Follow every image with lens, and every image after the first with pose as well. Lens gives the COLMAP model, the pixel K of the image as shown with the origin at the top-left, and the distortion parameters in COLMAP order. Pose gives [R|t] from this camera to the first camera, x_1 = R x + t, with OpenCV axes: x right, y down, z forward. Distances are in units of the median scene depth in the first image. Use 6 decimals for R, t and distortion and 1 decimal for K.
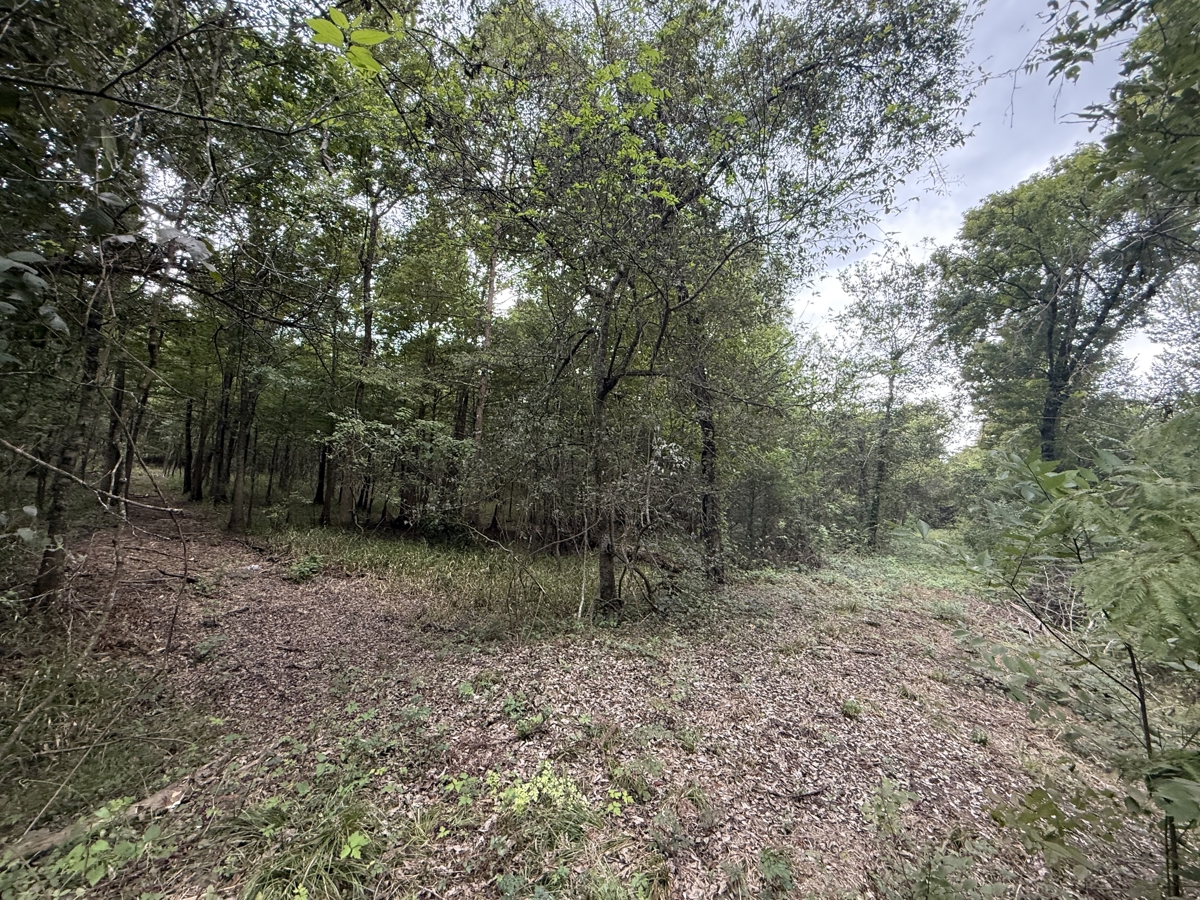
lens RADIAL K [[476.5, 0, 600.0], [0, 476.5, 450.0], [0, 0, 1]] dist [-0.000021, 0.000346]
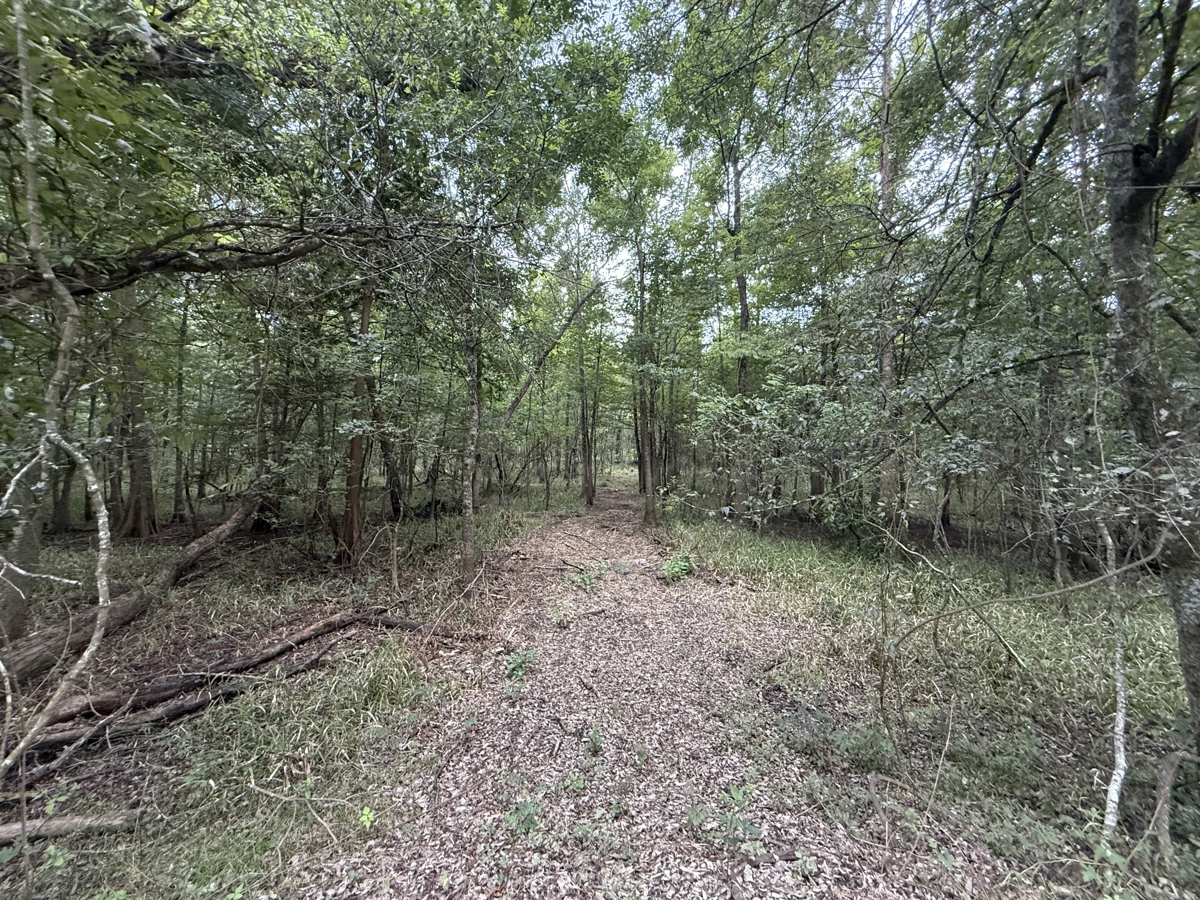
lens RADIAL K [[476.5, 0, 600.0], [0, 476.5, 450.0], [0, 0, 1]] dist [-0.000021, 0.000346]
pose [[0.641252, -0.088844, -0.762170, 0.003572], [0.105607, 0.994041, -0.027020, 0.029286], [0.760029, -0.063164, 0.646813, 0.287094]]
